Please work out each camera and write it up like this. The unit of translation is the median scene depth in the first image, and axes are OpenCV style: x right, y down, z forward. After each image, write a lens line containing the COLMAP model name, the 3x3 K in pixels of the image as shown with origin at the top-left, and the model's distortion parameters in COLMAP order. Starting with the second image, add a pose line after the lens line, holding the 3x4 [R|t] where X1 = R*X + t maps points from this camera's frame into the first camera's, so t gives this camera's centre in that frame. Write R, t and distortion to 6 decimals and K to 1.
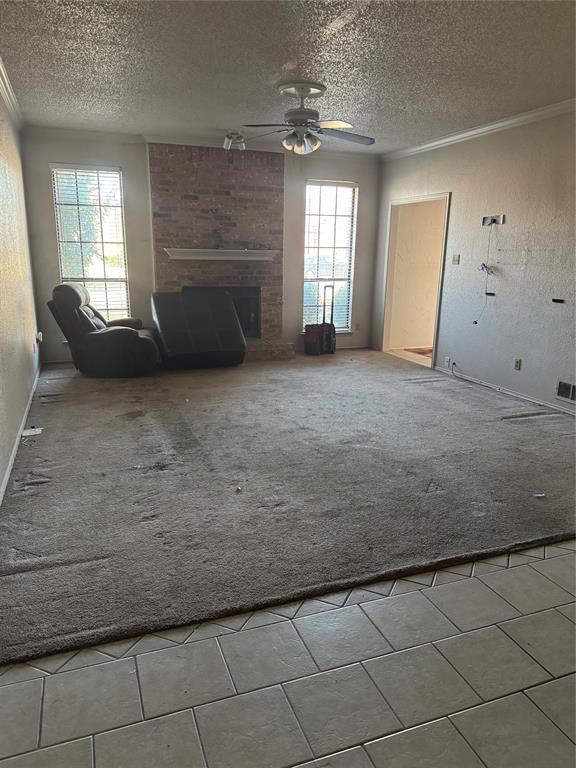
lens RADIAL K [[535.1, 0, 287.3], [0, 535.1, 388.0], [0, 0, 1]] dist [0.011323, -0.019641]
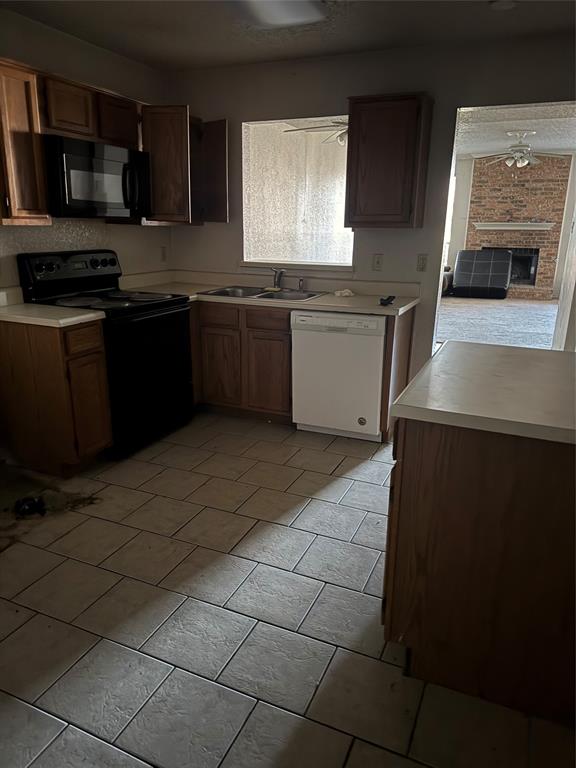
lens RADIAL K [[535.1, 0, 286.0], [0, 535.1, 382.6], [0, 0, 1]] dist [0.011323, -0.019641]
pose [[0.708692, 0.188026, -0.680001, 0.542353], [-0.172333, 0.980772, 0.091588, 0.157318], [0.684147, 0.052280, 0.727468, -0.522772]]
